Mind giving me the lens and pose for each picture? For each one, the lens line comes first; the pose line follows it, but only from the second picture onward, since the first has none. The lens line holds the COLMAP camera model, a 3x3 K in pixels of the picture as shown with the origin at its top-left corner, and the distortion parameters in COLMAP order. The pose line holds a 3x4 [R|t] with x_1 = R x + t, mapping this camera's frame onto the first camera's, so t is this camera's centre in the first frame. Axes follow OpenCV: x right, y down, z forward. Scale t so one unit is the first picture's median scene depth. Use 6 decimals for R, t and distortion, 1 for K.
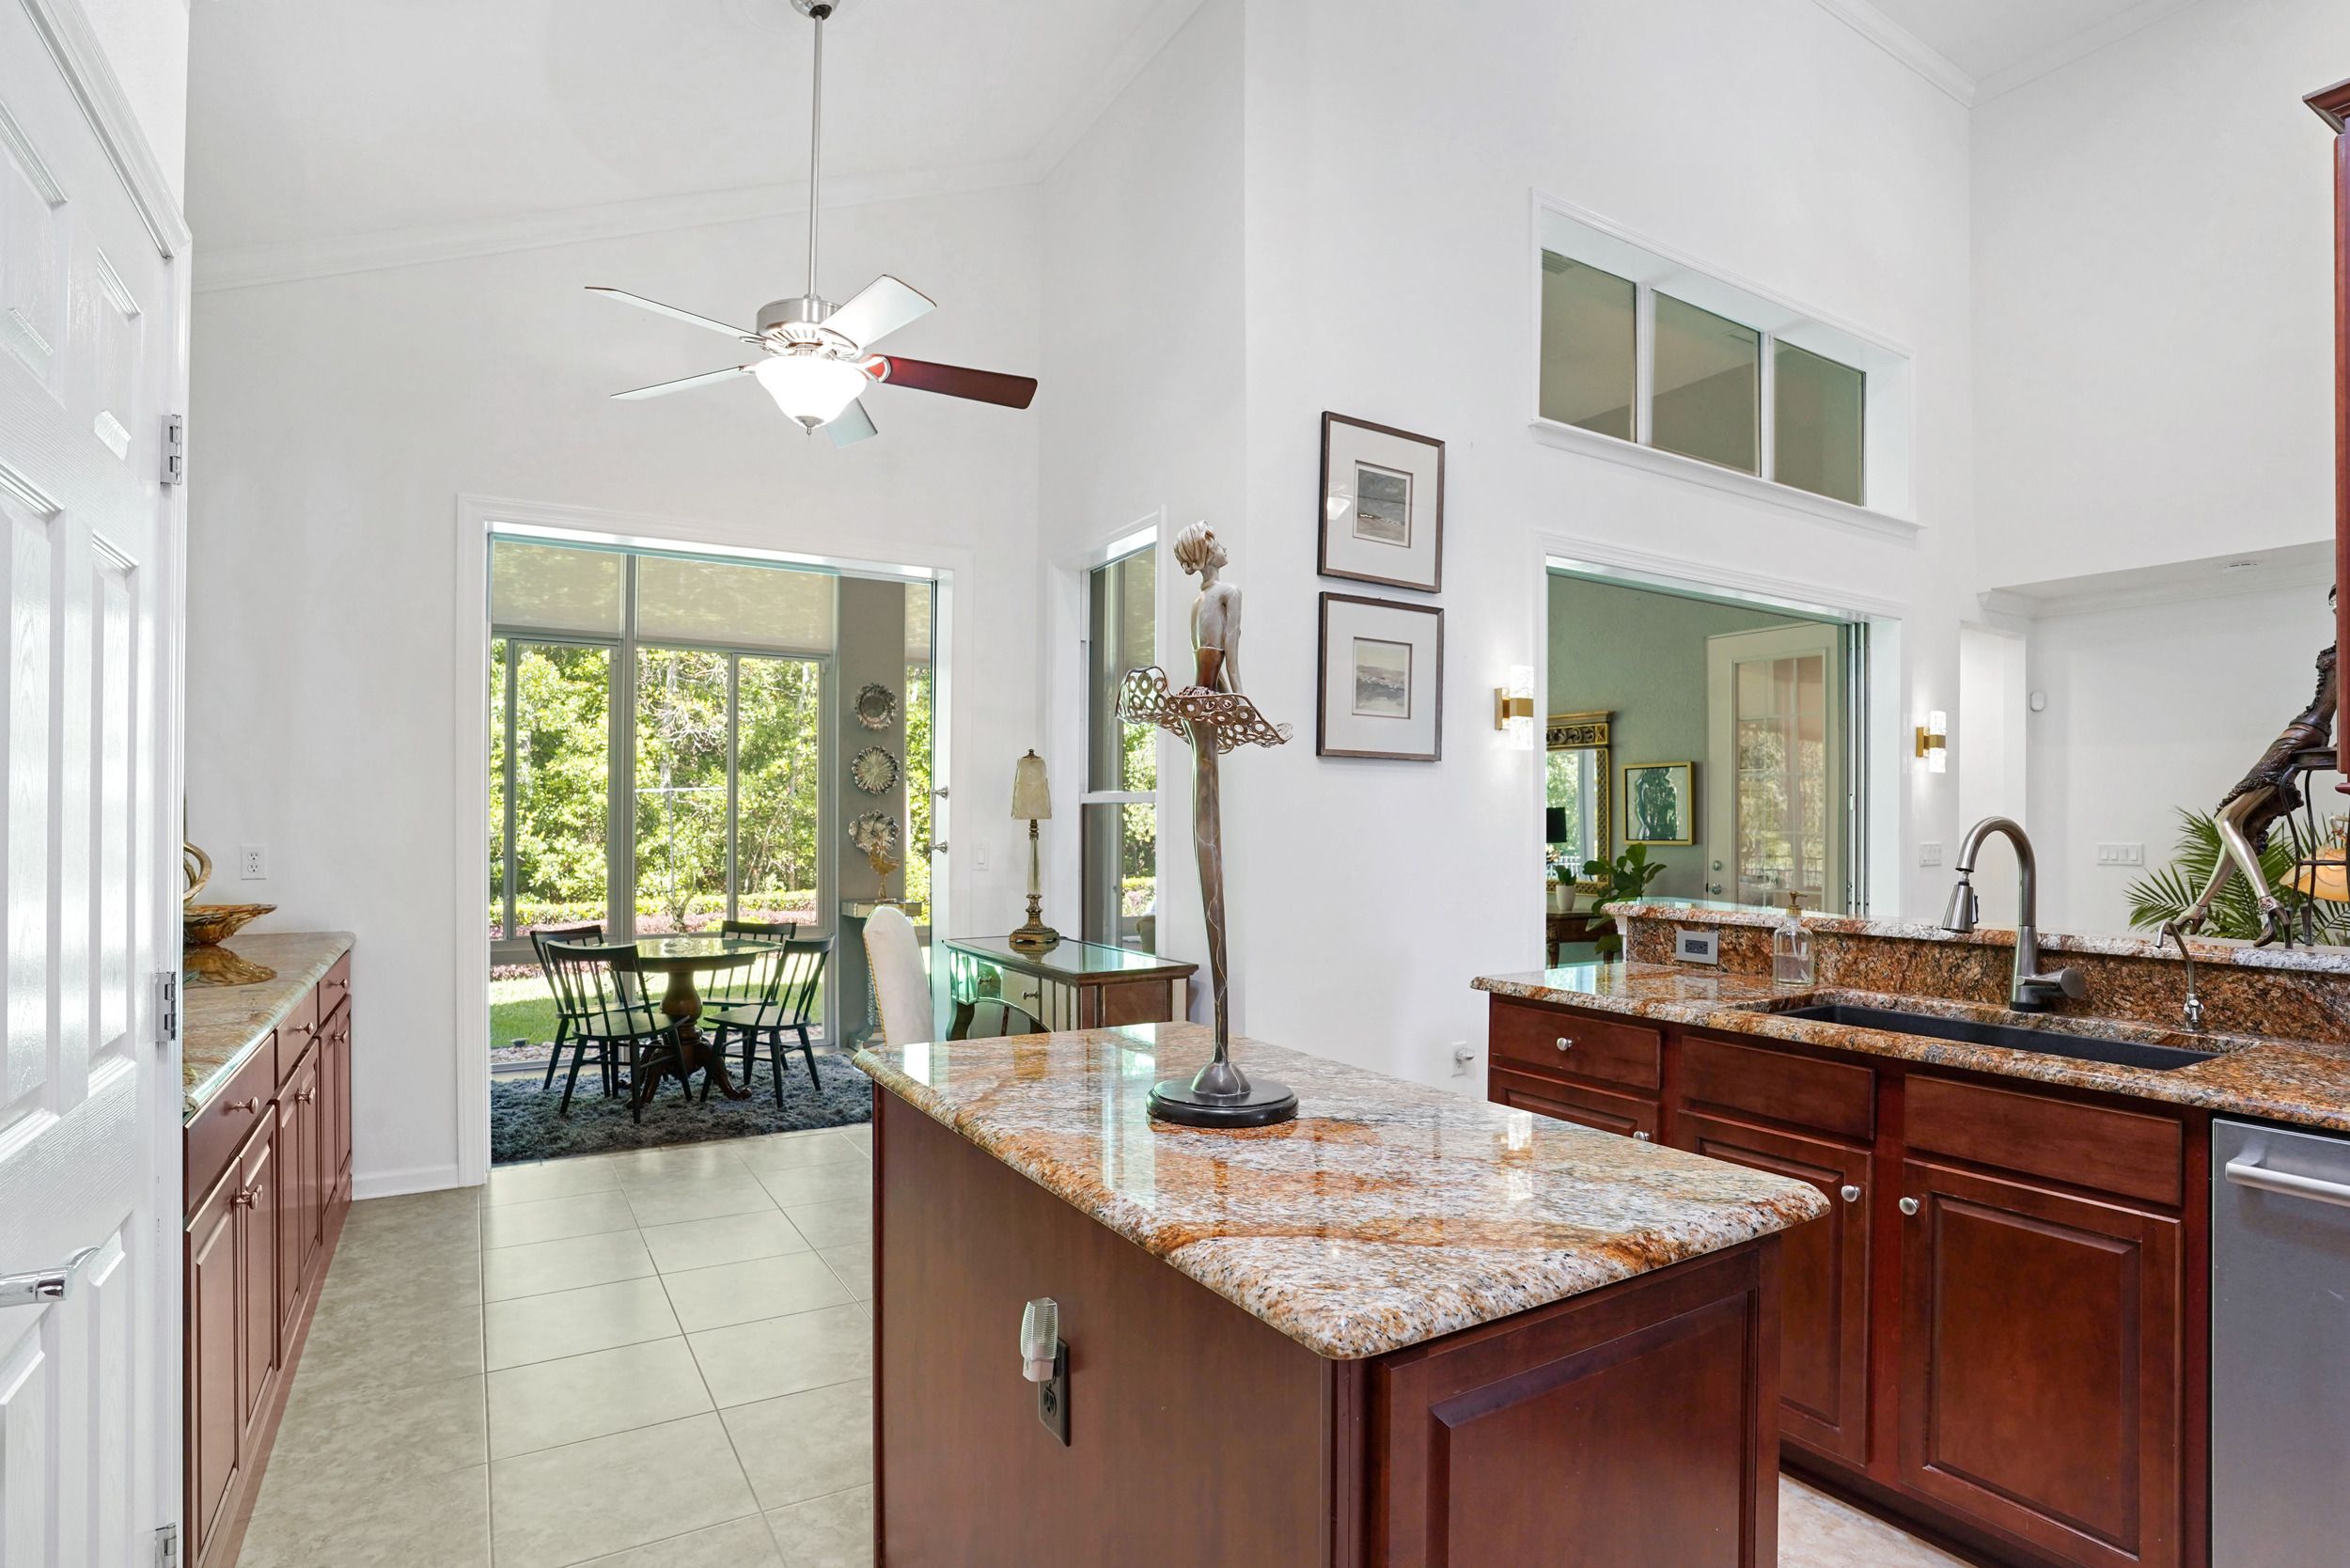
lens RADIAL K [[1177.5, 0, 1172.6], [0, 1177.5, 795.2], [0, 0, 1]] dist [-0.076368, 0.033920]
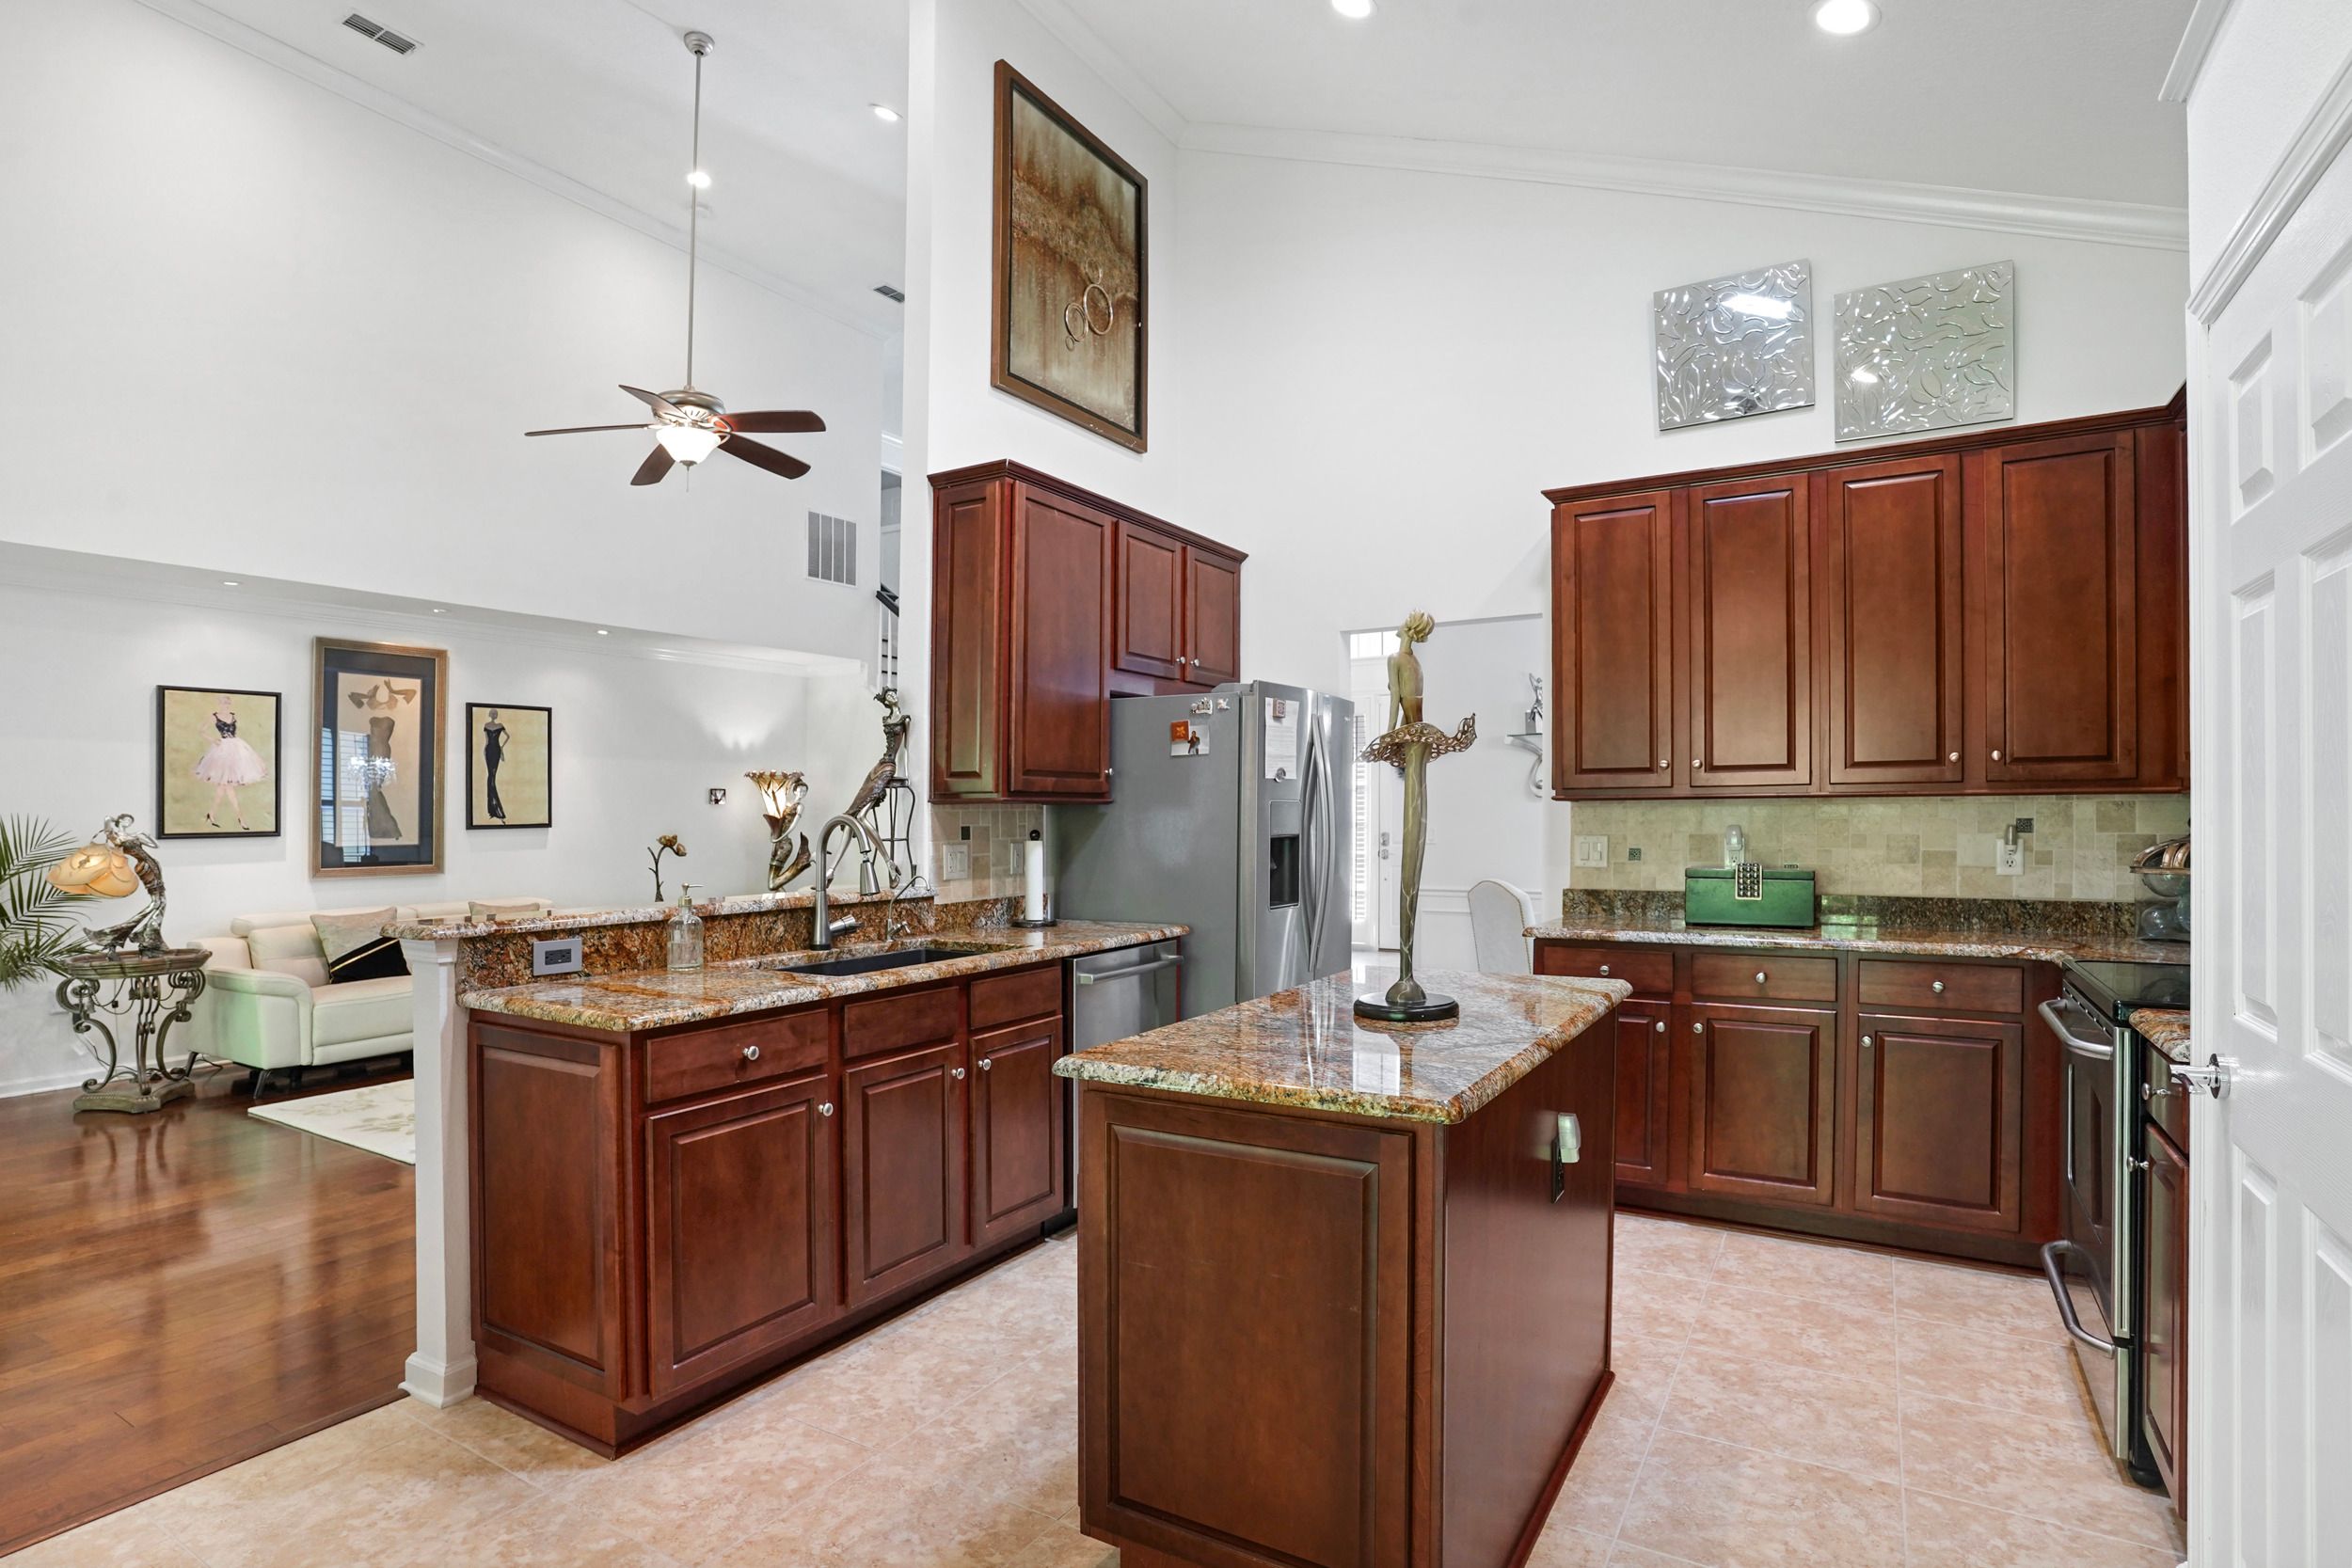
lens RADIAL K [[1178.3, 0, 1173.6], [0, 1178.3, 795.2], [0, 0, 1]] dist [-0.076368, 0.033920]
pose [[-0.463706, 0.010180, 0.885930, -0.618345], [-0.017251, 0.999641, -0.020516, 0.013854], [-0.885821, -0.024797, -0.463364, 1.048090]]
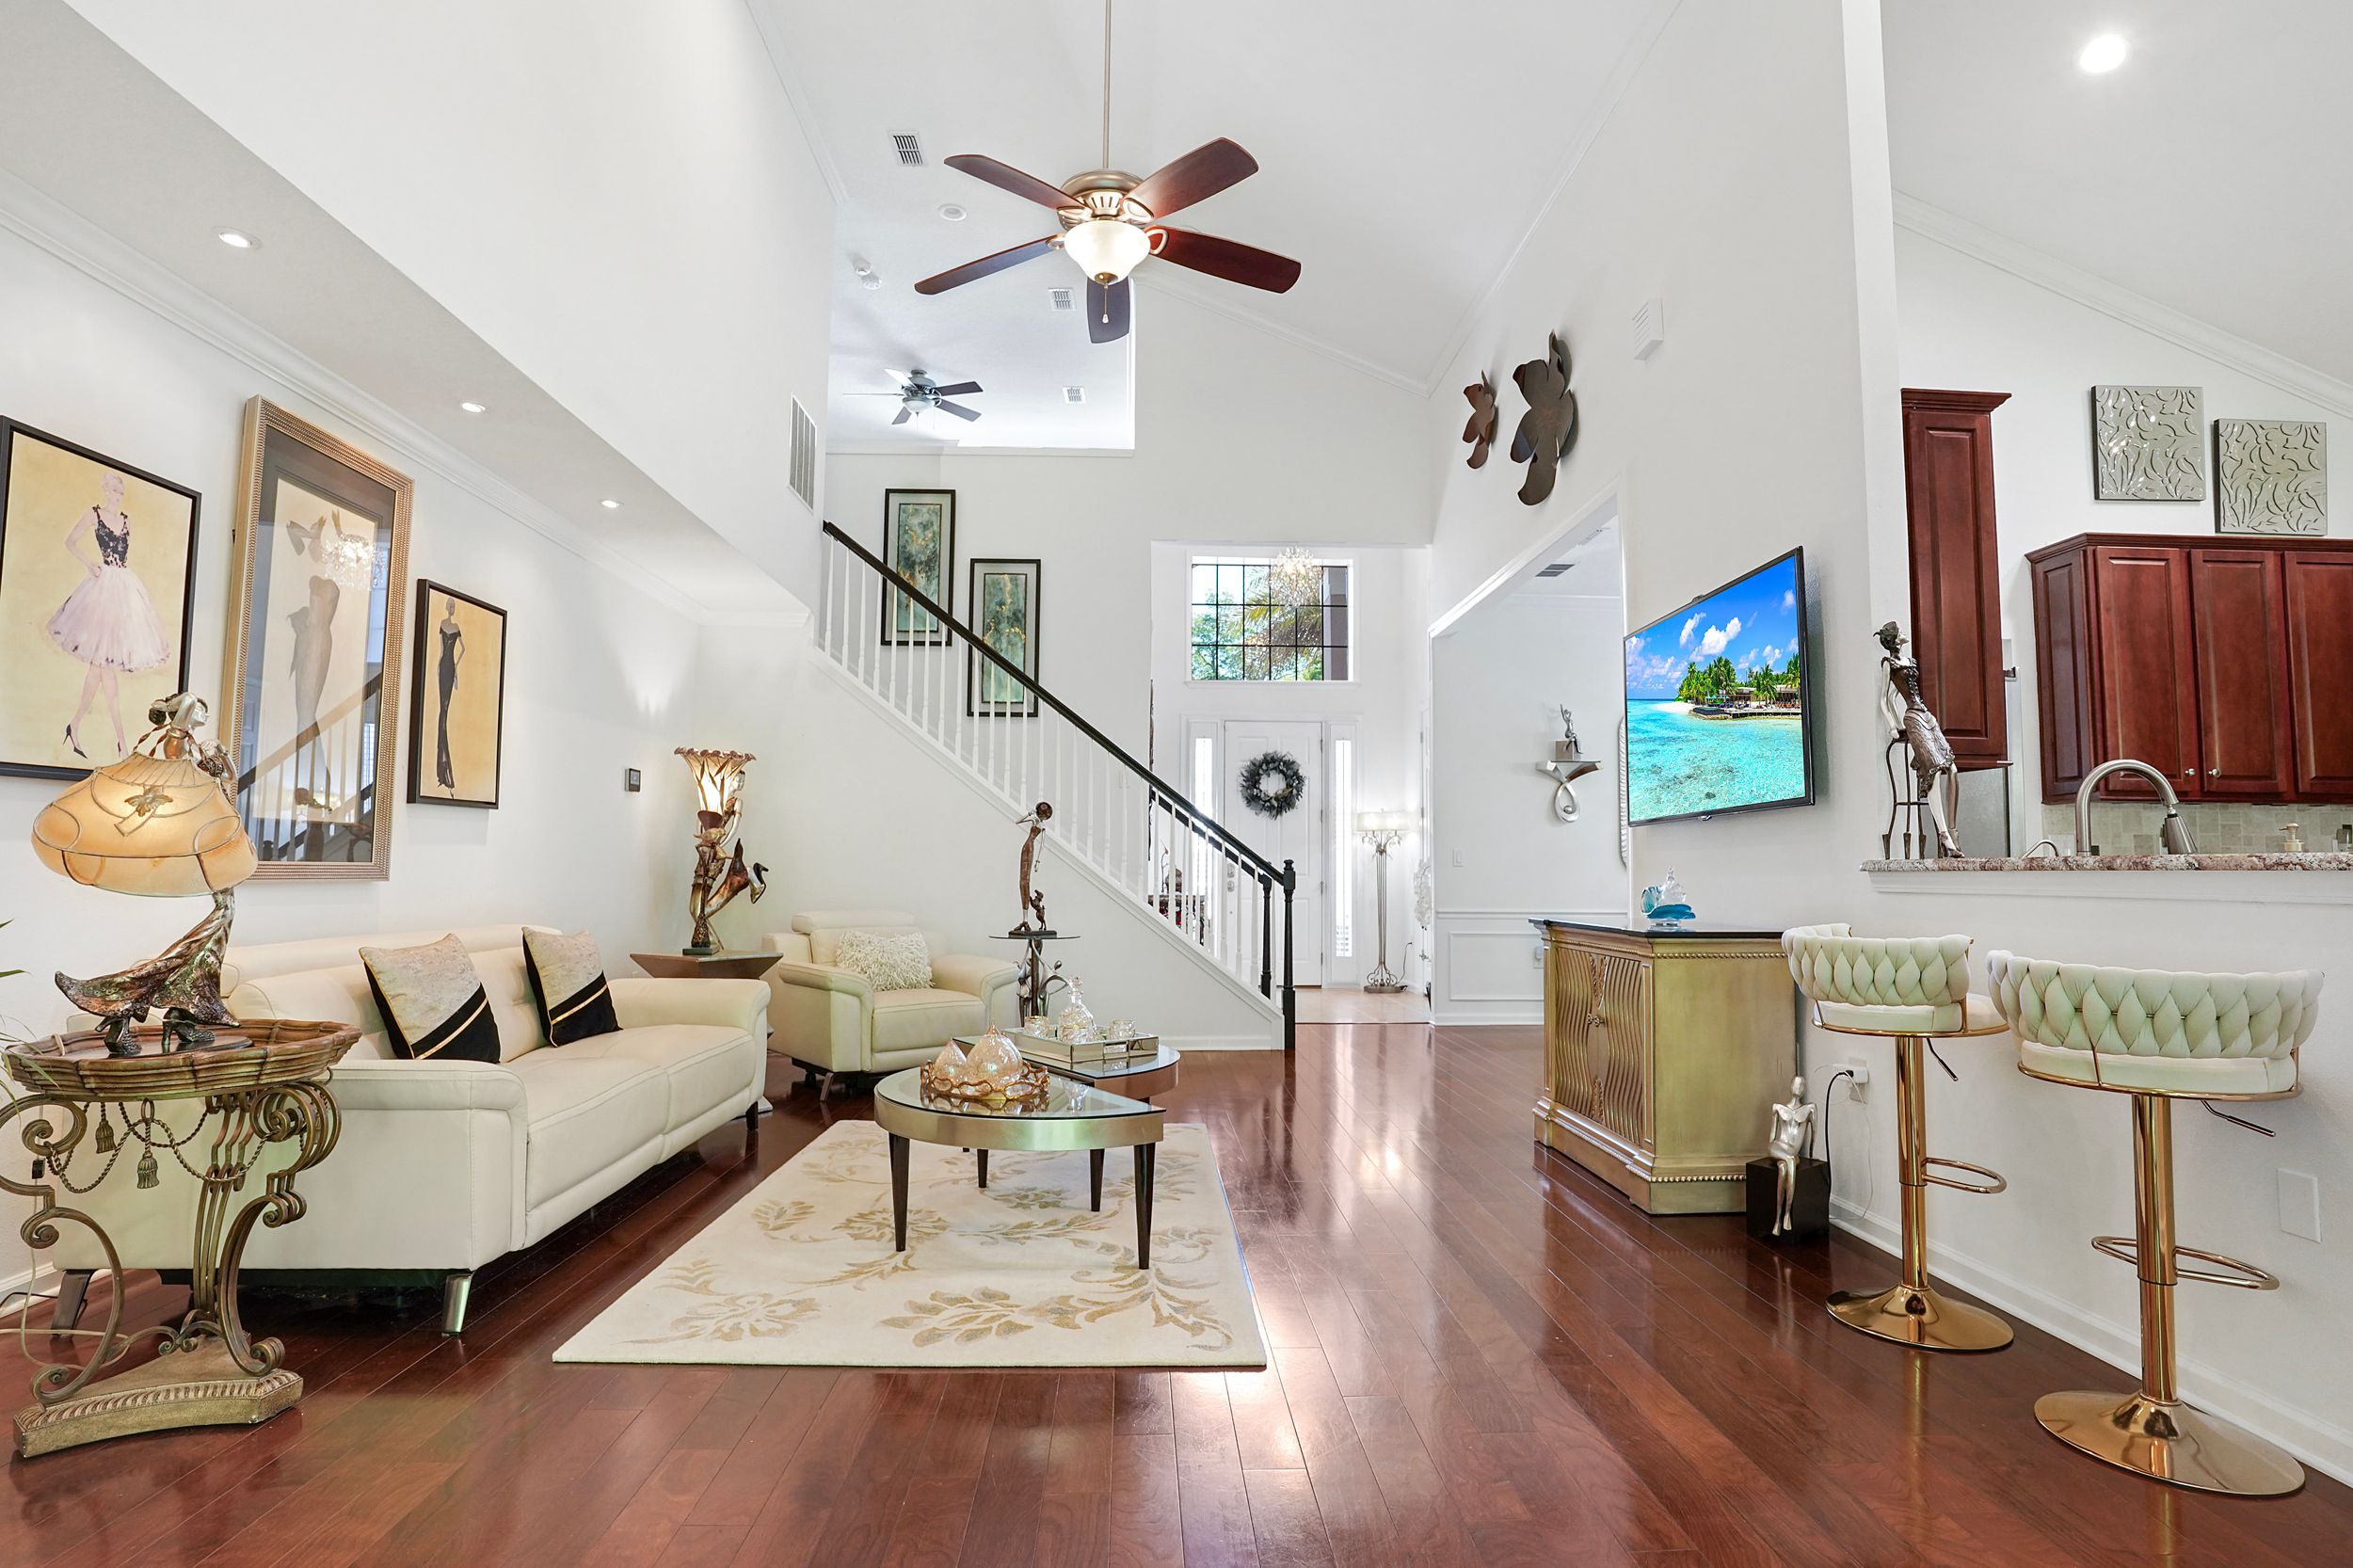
lens RADIAL K [[1178.9, 0, 1174.1], [0, 1178.9, 795.2], [0, 0, 1]] dist [-0.076368, 0.033920]
pose [[-0.872509, 0.016472, 0.488320, 1.068381], [-0.027165, 0.996250, -0.082143, 0.168443], [-0.487842, -0.084936, -0.868790, 2.184565]]
